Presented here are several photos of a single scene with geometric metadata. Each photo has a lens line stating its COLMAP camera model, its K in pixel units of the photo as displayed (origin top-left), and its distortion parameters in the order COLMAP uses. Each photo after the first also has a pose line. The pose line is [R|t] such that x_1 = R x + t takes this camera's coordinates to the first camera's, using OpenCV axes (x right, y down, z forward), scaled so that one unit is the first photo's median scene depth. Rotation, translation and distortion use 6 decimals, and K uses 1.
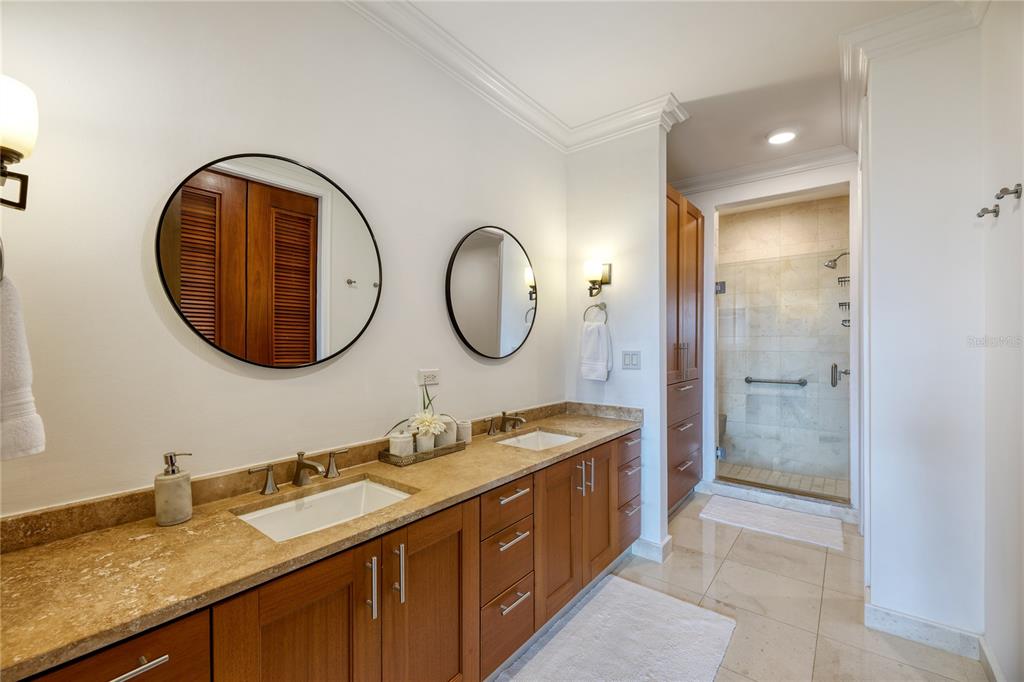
lens RADIAL K [[421.3, 0, 512.0], [0, 421.3, 341.0], [0, 0, 1]] dist [0.000020, -0.000091]
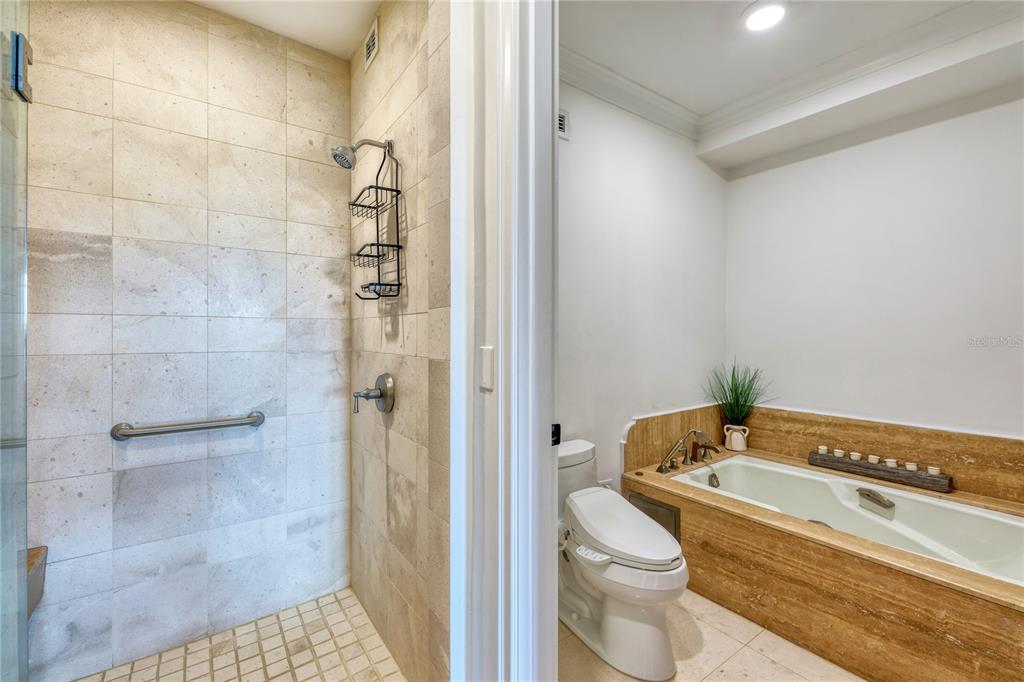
lens RADIAL K [[451.0, 0, 512.0], [0, 451.0, 341.0], [0, 0, 1]] dist [-0.000352, 0.000029]
pose [[0.281694, -0.004029, 0.959496, 0.290016], [-0.004462, 0.999975, 0.005509, 0.009259], [-0.959494, -0.005833, 0.281669, 0.582320]]
